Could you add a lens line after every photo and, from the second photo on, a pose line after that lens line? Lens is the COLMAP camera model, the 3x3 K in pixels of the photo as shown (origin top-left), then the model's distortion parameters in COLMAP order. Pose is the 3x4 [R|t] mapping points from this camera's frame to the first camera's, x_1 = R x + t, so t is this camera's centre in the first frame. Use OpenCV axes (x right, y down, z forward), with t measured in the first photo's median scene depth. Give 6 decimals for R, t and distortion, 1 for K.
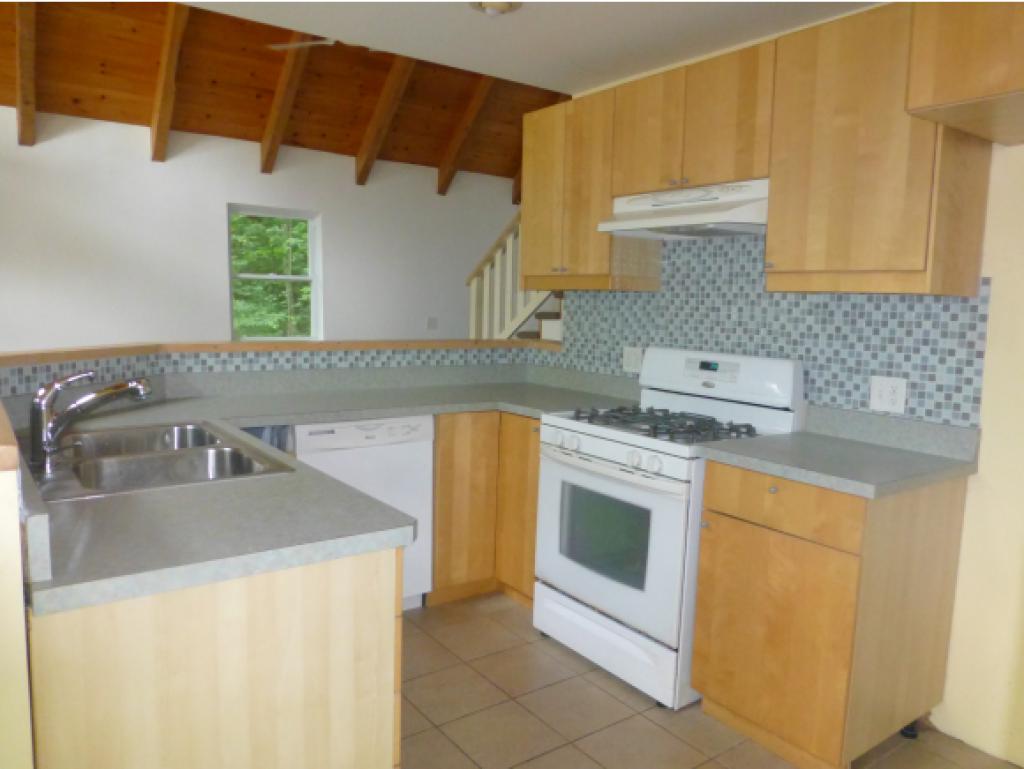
lens RADIAL K [[742.7, 0, 506.3], [0, 742.7, 383.2], [0, 0, 1]] dist [-0.025018, 0.003663]
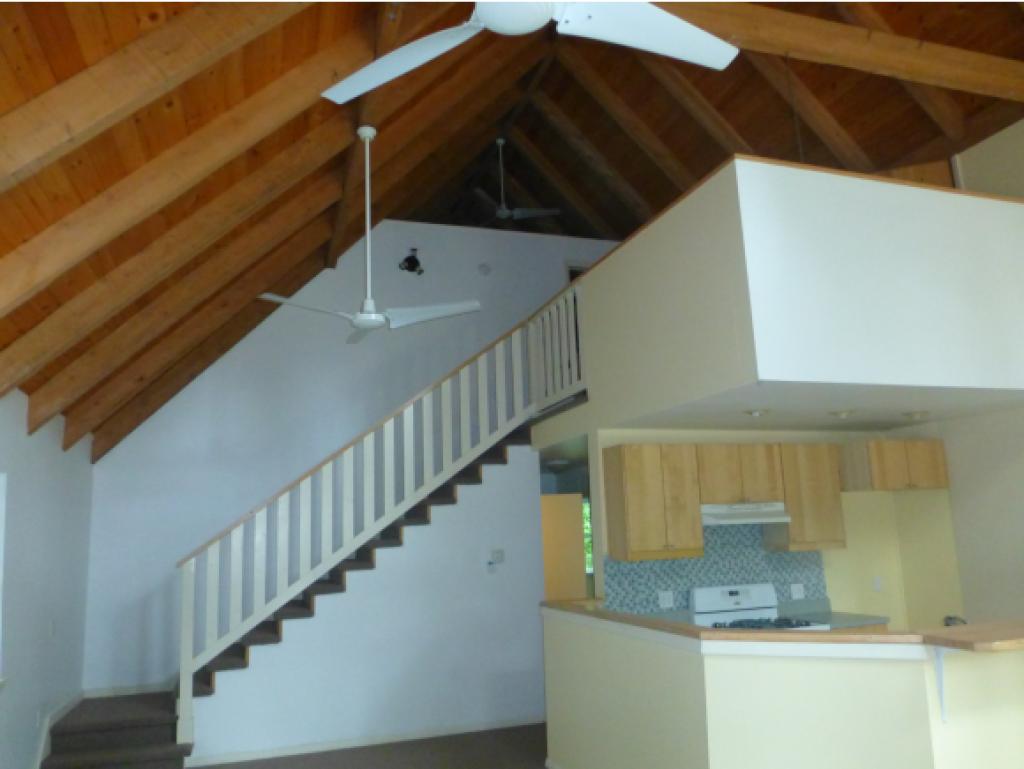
lens RADIAL K [[742.7, 0, 510.8], [0, 742.7, 377.7], [0, 0, 1]] dist [-0.025018, 0.003663]
pose [[0.290609, 0.153931, 0.944379, -1.632433], [0.153575, 0.966676, -0.204824, -0.236418], [-0.944437, 0.204557, 0.257285, 0.863145]]
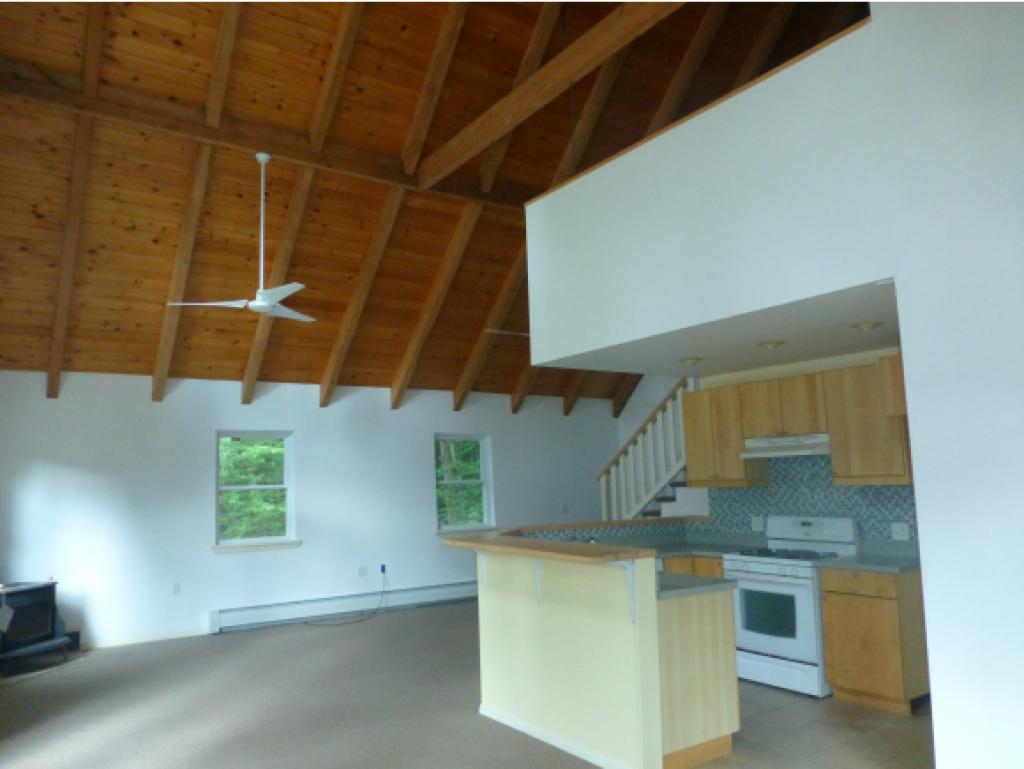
lens RADIAL K [[742.7, 0, 512.2], [0, 742.7, 384.9], [0, 0, 1]] dist [-0.025018, 0.003663]
pose [[0.998371, -0.055928, -0.011276, -0.409062], [0.051615, 0.969601, -0.239188, 0.042647], [0.024310, 0.238216, 0.970908, -0.884406]]
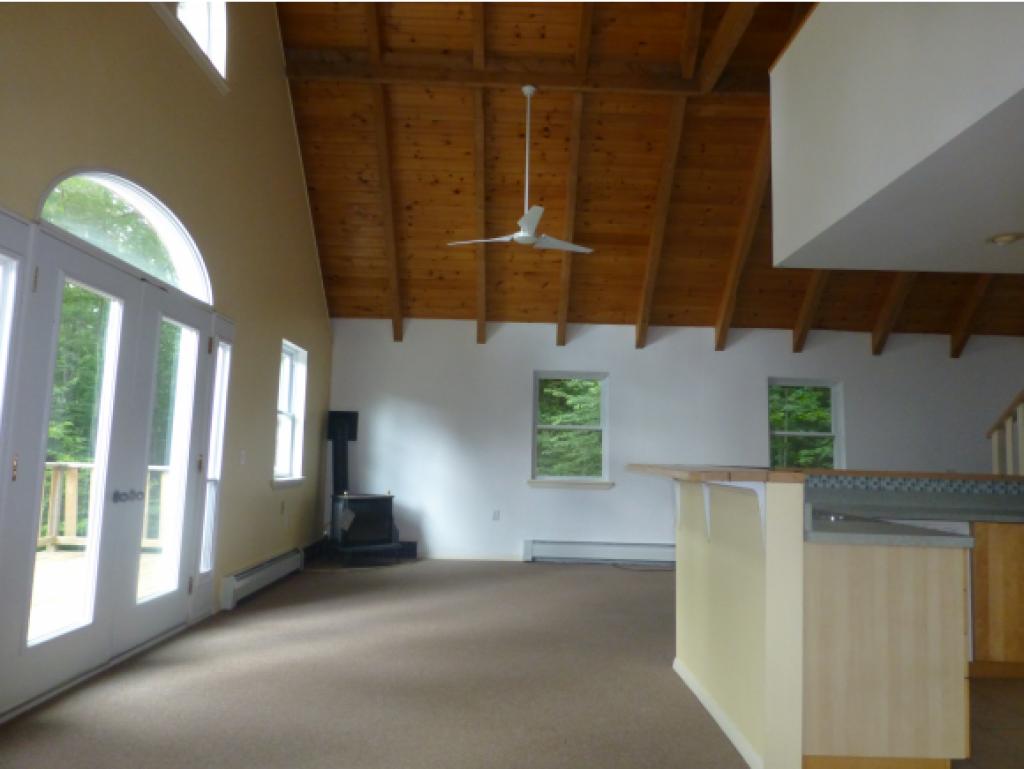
lens RADIAL K [[742.7, 0, 512.0], [0, 742.7, 383.8], [0, 0, 1]] dist [-0.025018, 0.003663]
pose [[0.815099, -0.057010, -0.576510, 0.009269], [-0.073293, 0.977002, -0.200239, 0.120110], [0.574667, 0.205469, 0.792174, -0.564473]]
